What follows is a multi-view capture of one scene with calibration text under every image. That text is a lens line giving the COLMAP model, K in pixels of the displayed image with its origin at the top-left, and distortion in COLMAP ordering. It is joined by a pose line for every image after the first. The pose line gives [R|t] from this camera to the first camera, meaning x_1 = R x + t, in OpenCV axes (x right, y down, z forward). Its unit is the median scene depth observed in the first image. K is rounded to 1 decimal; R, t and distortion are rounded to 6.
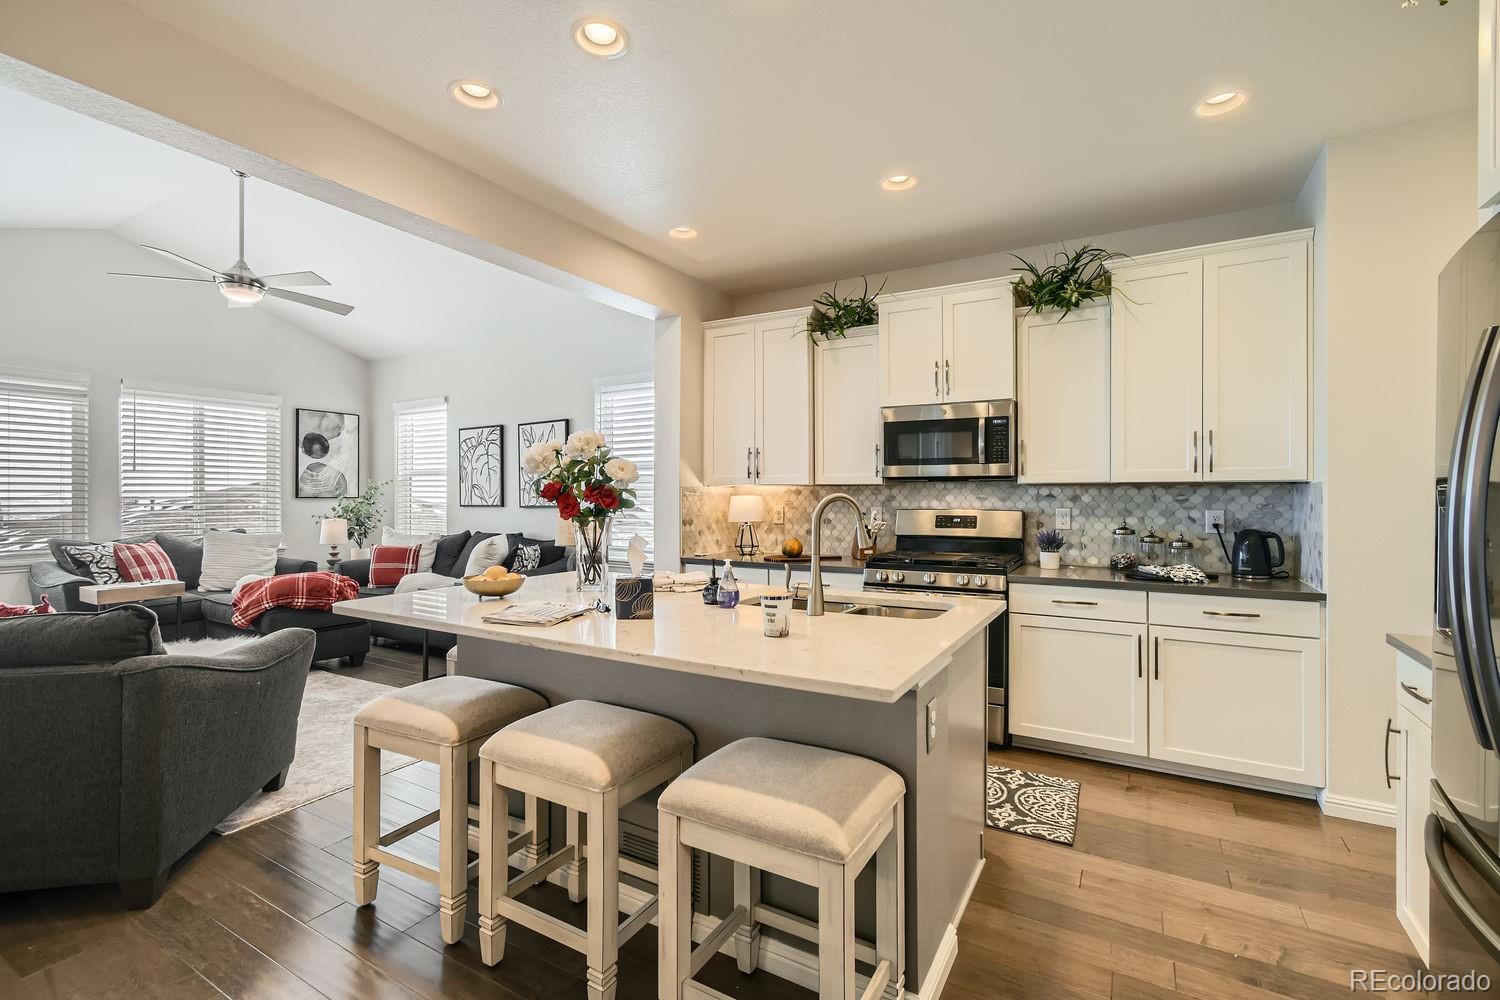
lens RADIAL K [[681.8, 0, 748.4], [0, 681.8, 498.5], [0, 0, 1]] dist [-0.003208, 0.010176]
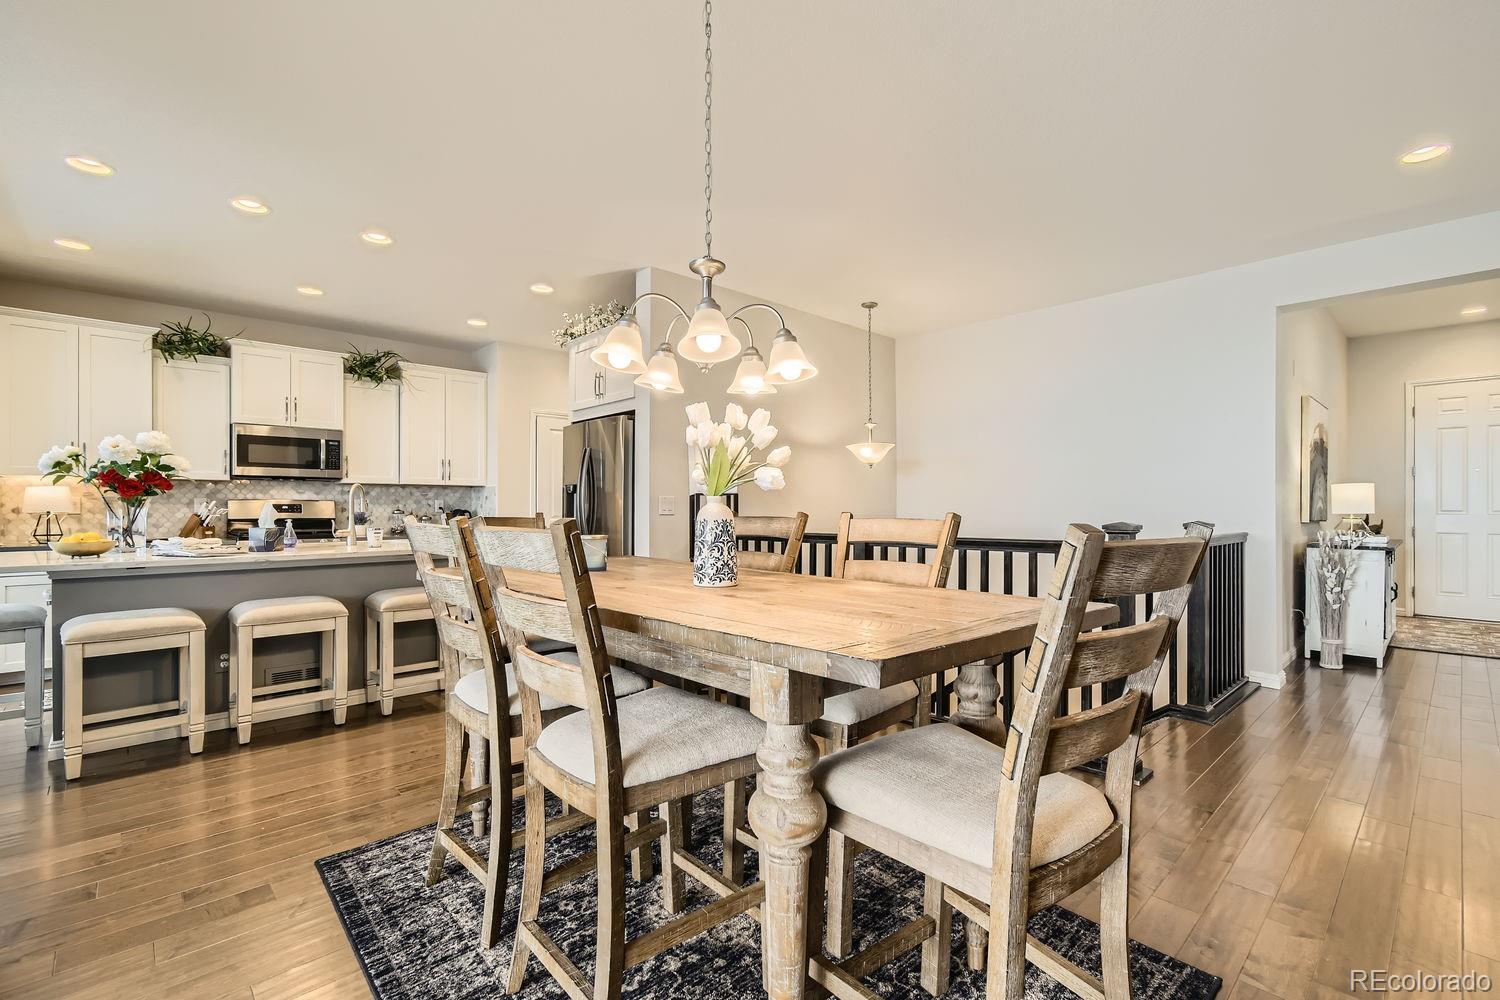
lens RADIAL K [[681.8, 0, 750.3], [0, 681.8, 505.0], [0, 0, 1]] dist [-0.003208, 0.010176]
pose [[0.300296, 0.003562, 0.953839, -0.777202], [0.003072, 0.999984, -0.004701, 0.037604], [-0.953841, 0.004342, 0.300281, -0.362389]]
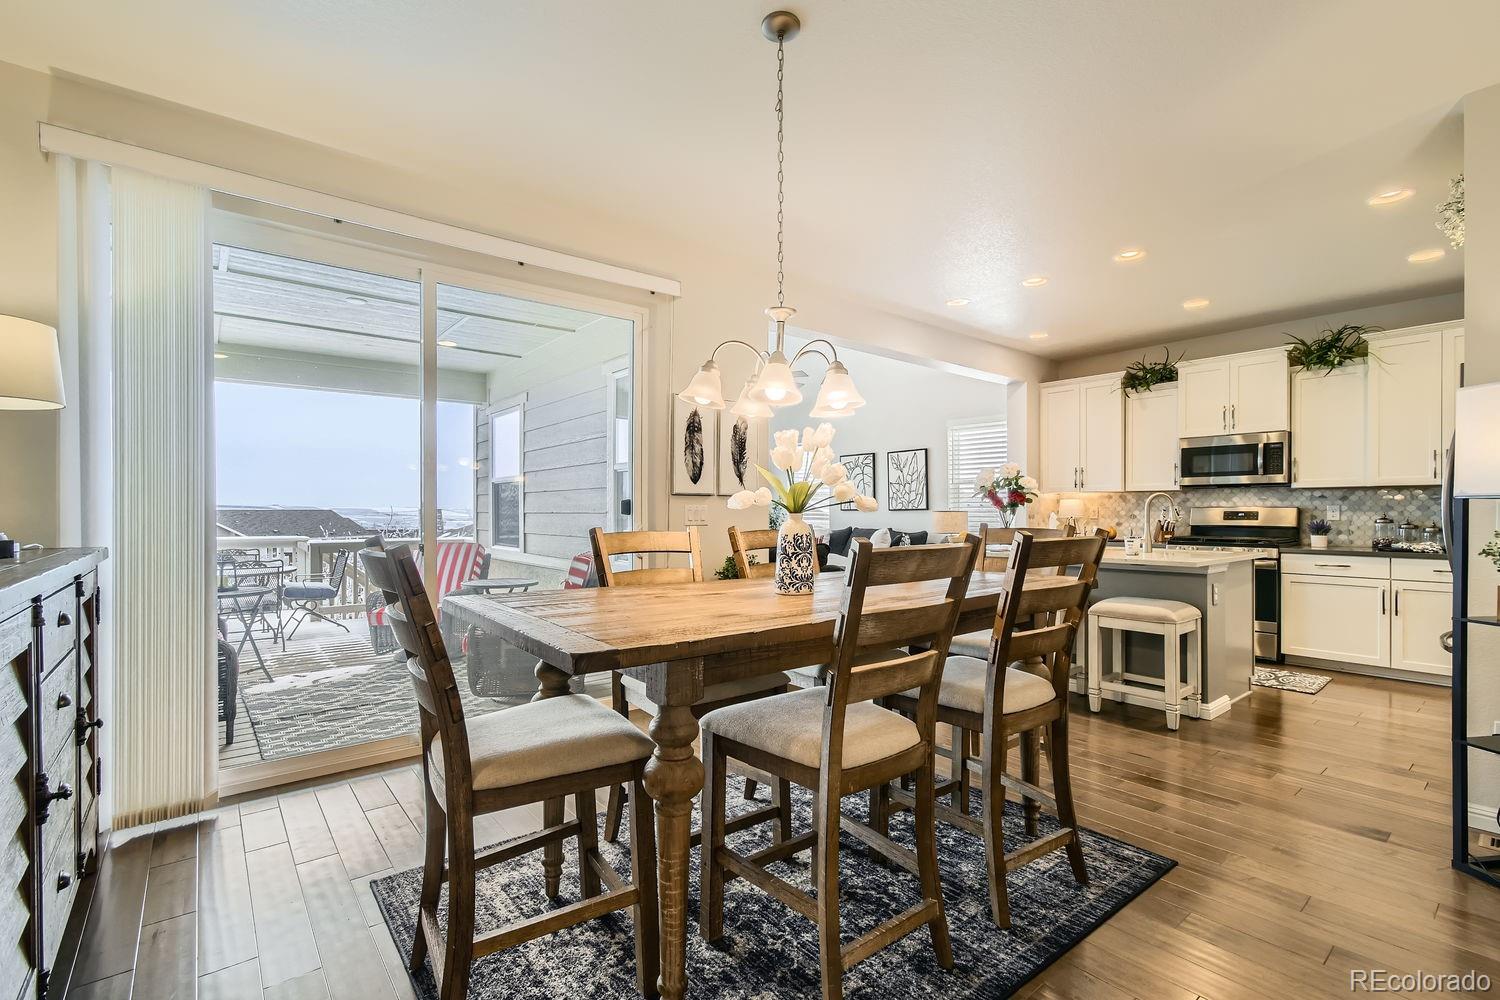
lens RADIAL K [[681.8, 0, 748.1], [0, 681.8, 510.2], [0, 0, 1]] dist [-0.003208, 0.010176]
pose [[0.937178, -0.000994, -0.348850, -0.166516], [-0.000137, 0.999995, -0.003217, 0.027849], [0.348851, 0.003063, 0.937173, -0.704964]]
